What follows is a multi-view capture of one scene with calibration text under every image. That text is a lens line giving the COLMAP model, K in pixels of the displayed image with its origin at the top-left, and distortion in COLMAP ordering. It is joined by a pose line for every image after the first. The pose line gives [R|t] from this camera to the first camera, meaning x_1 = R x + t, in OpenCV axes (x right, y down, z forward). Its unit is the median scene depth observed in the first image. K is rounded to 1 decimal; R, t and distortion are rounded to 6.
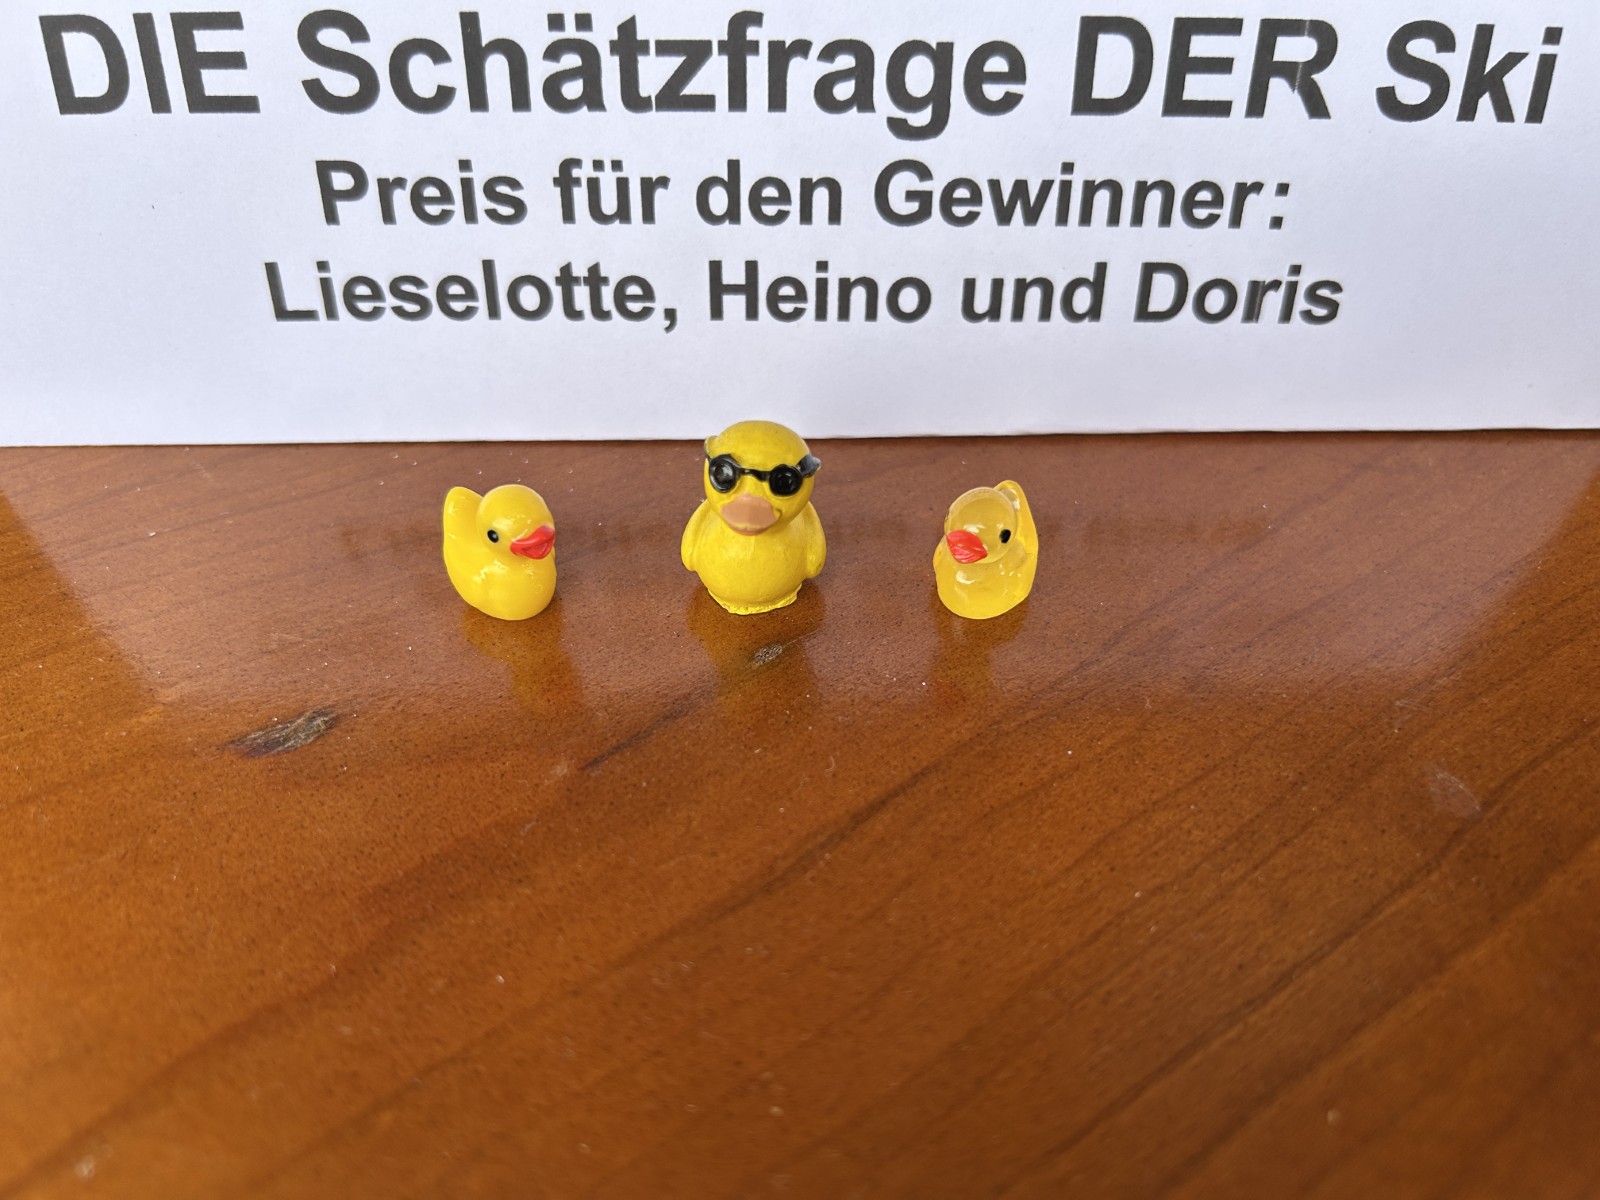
lens RADIAL K [[1266.8, 0, 800.5], [0, 1266.8, 608.9], [0, 0, 1]] dist [0.008564, -0.059973]
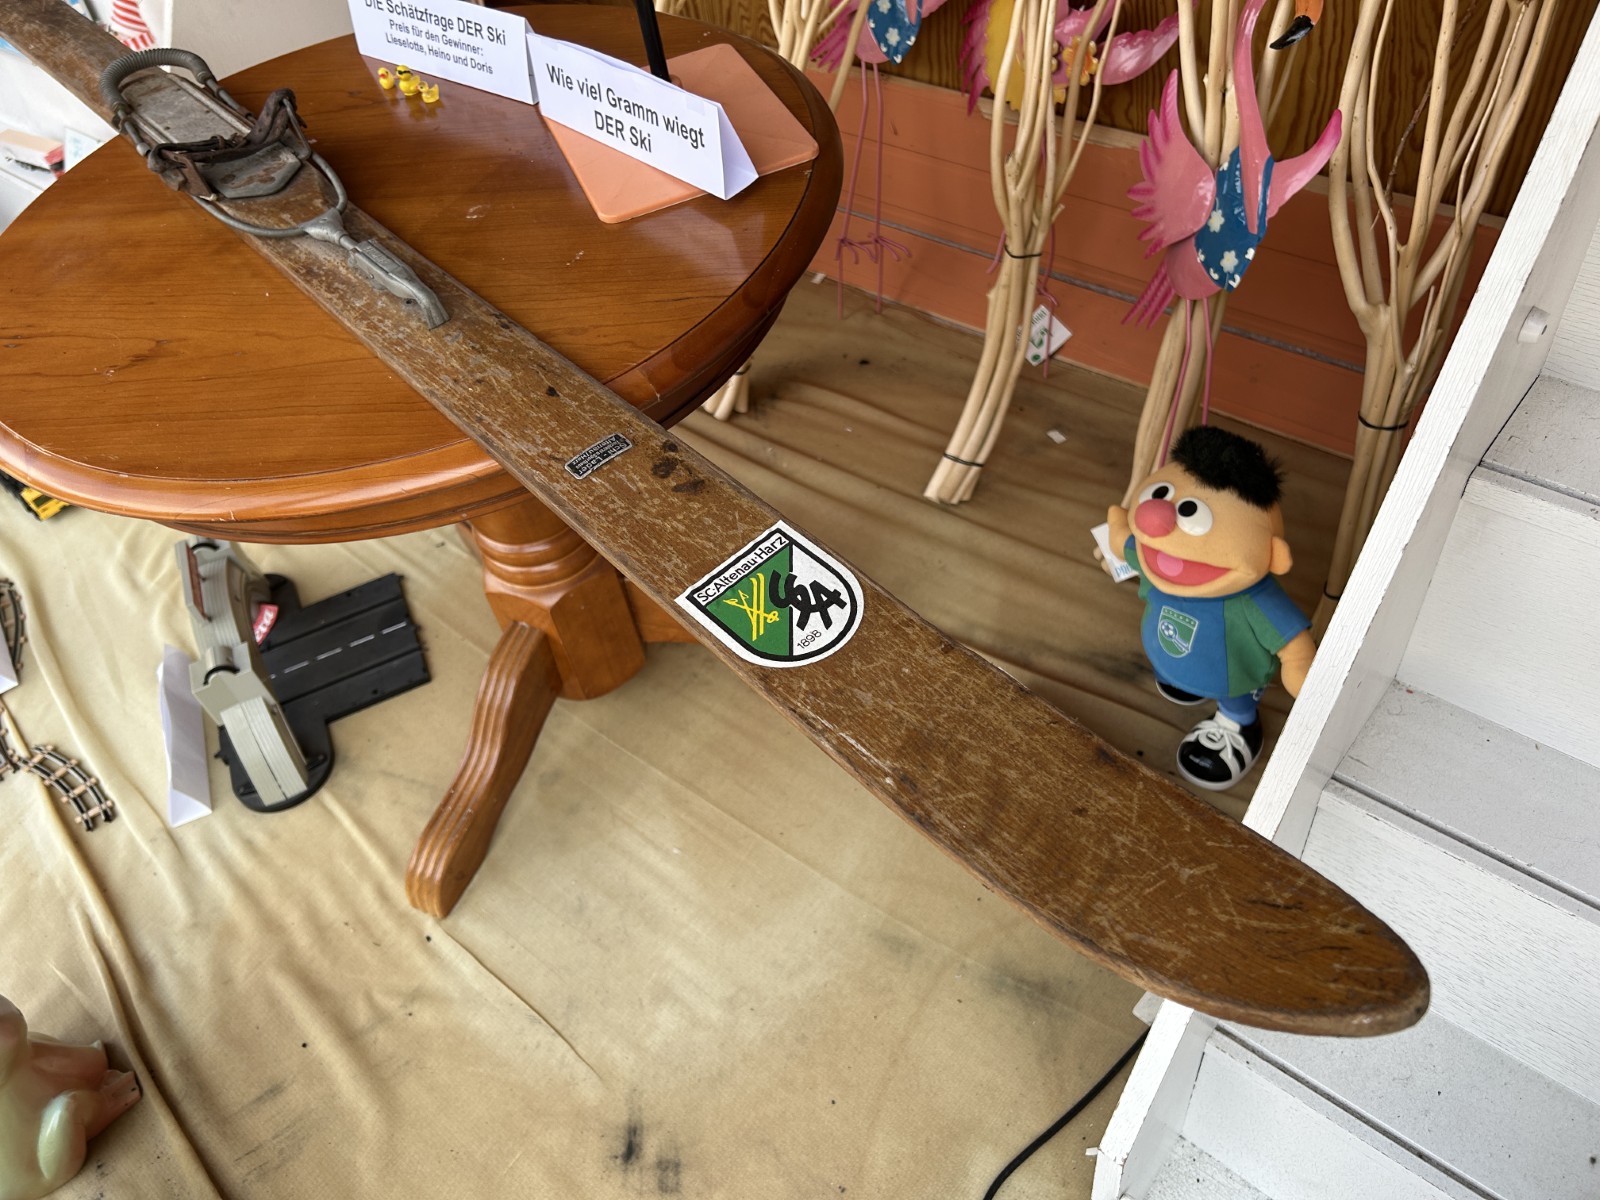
lens RADIAL K [[1209.8, 0, 805.9], [0, 1209.8, 607.2], [0, 0, 1]] dist [0.052823, -0.069629]
pose [[0.770513, 0.406209, -0.491227, 5.955007], [-0.338284, 0.913752, 0.224992, 0.317790], [0.540253, -0.007185, 0.841472, -3.431822]]
